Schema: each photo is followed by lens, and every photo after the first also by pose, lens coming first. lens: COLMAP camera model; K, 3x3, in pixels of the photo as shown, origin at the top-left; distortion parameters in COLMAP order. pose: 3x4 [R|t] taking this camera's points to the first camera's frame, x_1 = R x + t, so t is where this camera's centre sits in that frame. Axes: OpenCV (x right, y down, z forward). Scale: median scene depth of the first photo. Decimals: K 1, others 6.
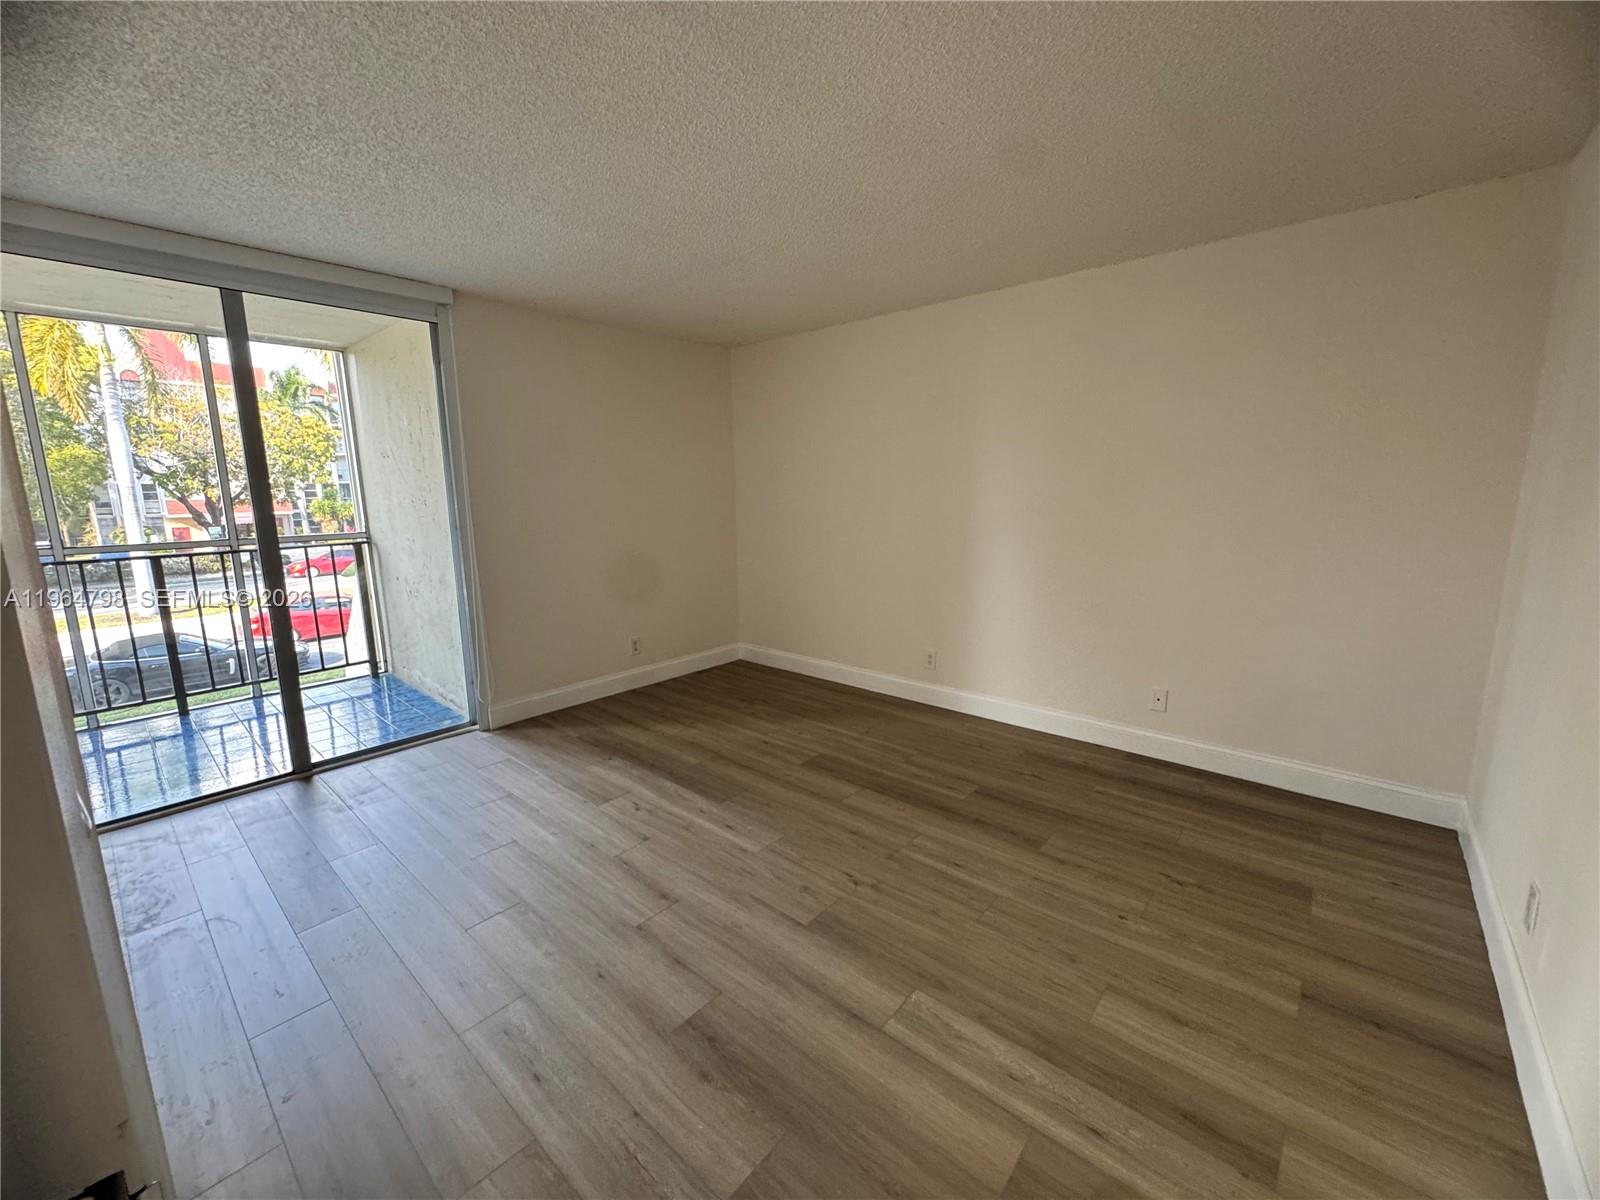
lens RADIAL K [[642.1, 0, 796.6], [0, 642.1, 600.1], [0, 0, 1]] dist [-0.001485, -0.000320]
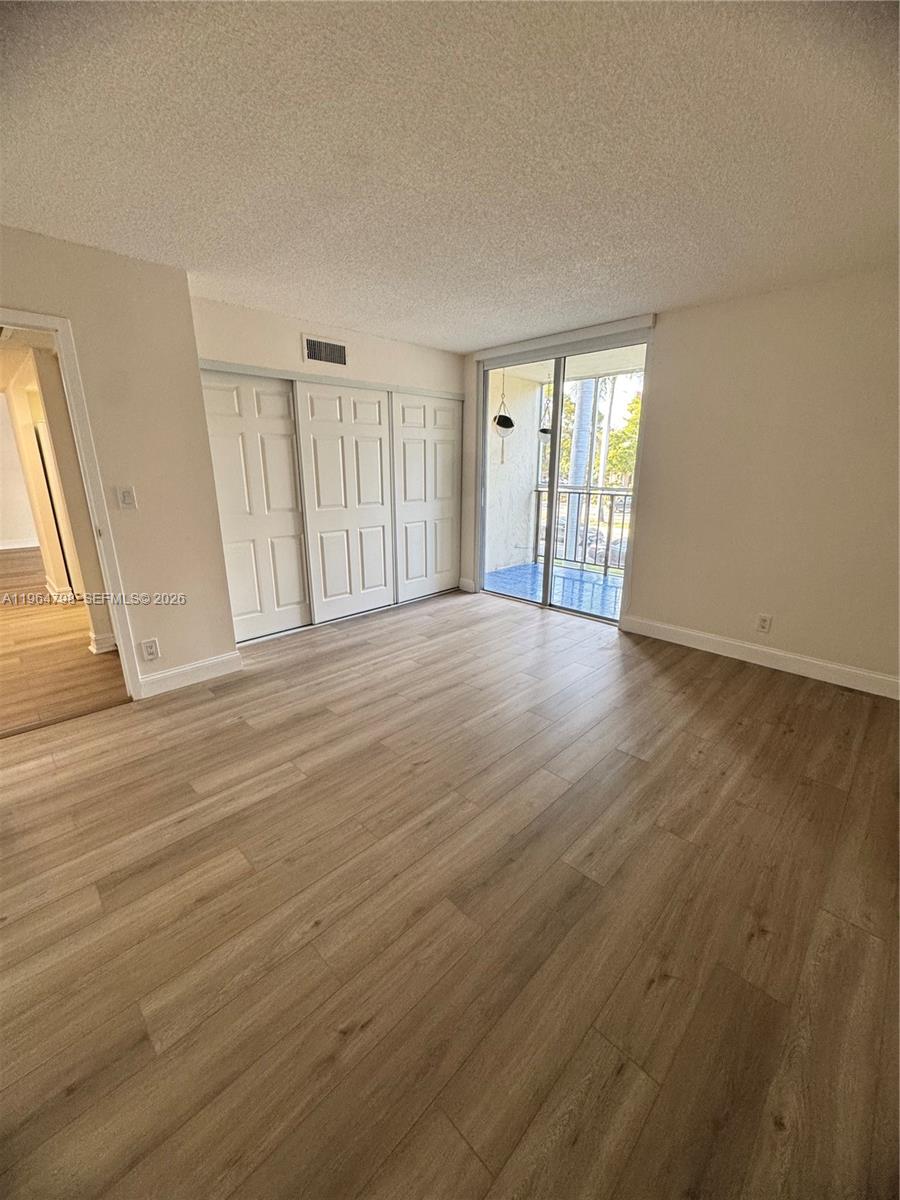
lens RADIAL K [[481.6, 0, 452.1], [0, 481.6, 599.6], [0, 0, 1]] dist [-0.001485, -0.000320]
pose [[-0.064722, 0.287485, -0.955596, 0.897033], [-0.172371, 0.939989, 0.294465, -0.187460], [0.982904, 0.183775, -0.011284, 0.953384]]
